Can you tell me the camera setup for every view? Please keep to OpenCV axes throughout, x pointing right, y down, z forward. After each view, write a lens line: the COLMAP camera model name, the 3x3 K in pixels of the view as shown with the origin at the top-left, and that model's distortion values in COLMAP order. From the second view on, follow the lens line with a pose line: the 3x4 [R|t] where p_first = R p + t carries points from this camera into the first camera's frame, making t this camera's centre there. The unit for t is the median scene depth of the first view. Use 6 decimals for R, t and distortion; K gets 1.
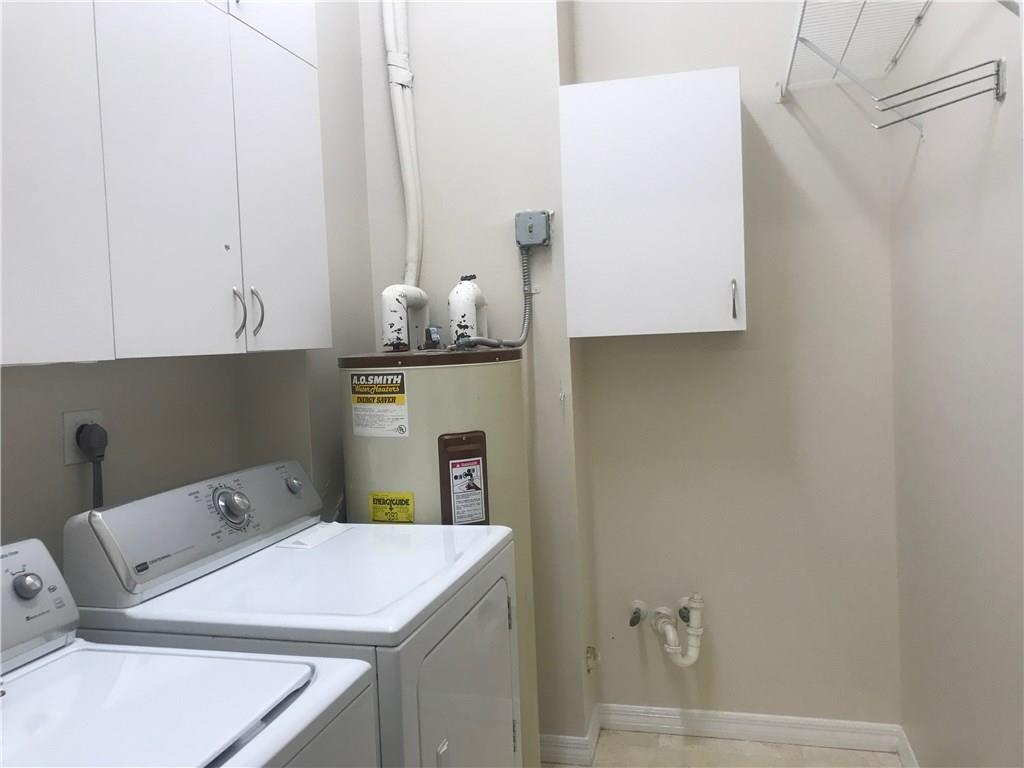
lens RADIAL K [[837.7, 0, 514.6], [0, 837.7, 383.8], [0, 0, 1]] dist [0.030712, -0.036712]
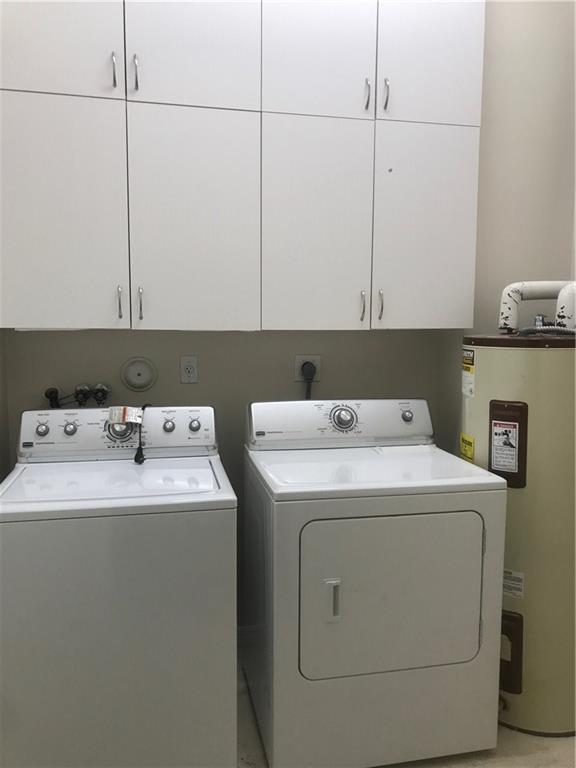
lens RADIAL K [[628.3, 0, 288.2], [0, 628.3, 382.9], [0, 0, 1]] dist [0.030712, -0.036712]
pose [[0.430664, 0.138071, -0.891889, 0.652360], [-0.064145, 0.990412, 0.122349, -0.066018], [0.900230, 0.004518, 0.435391, 0.279830]]
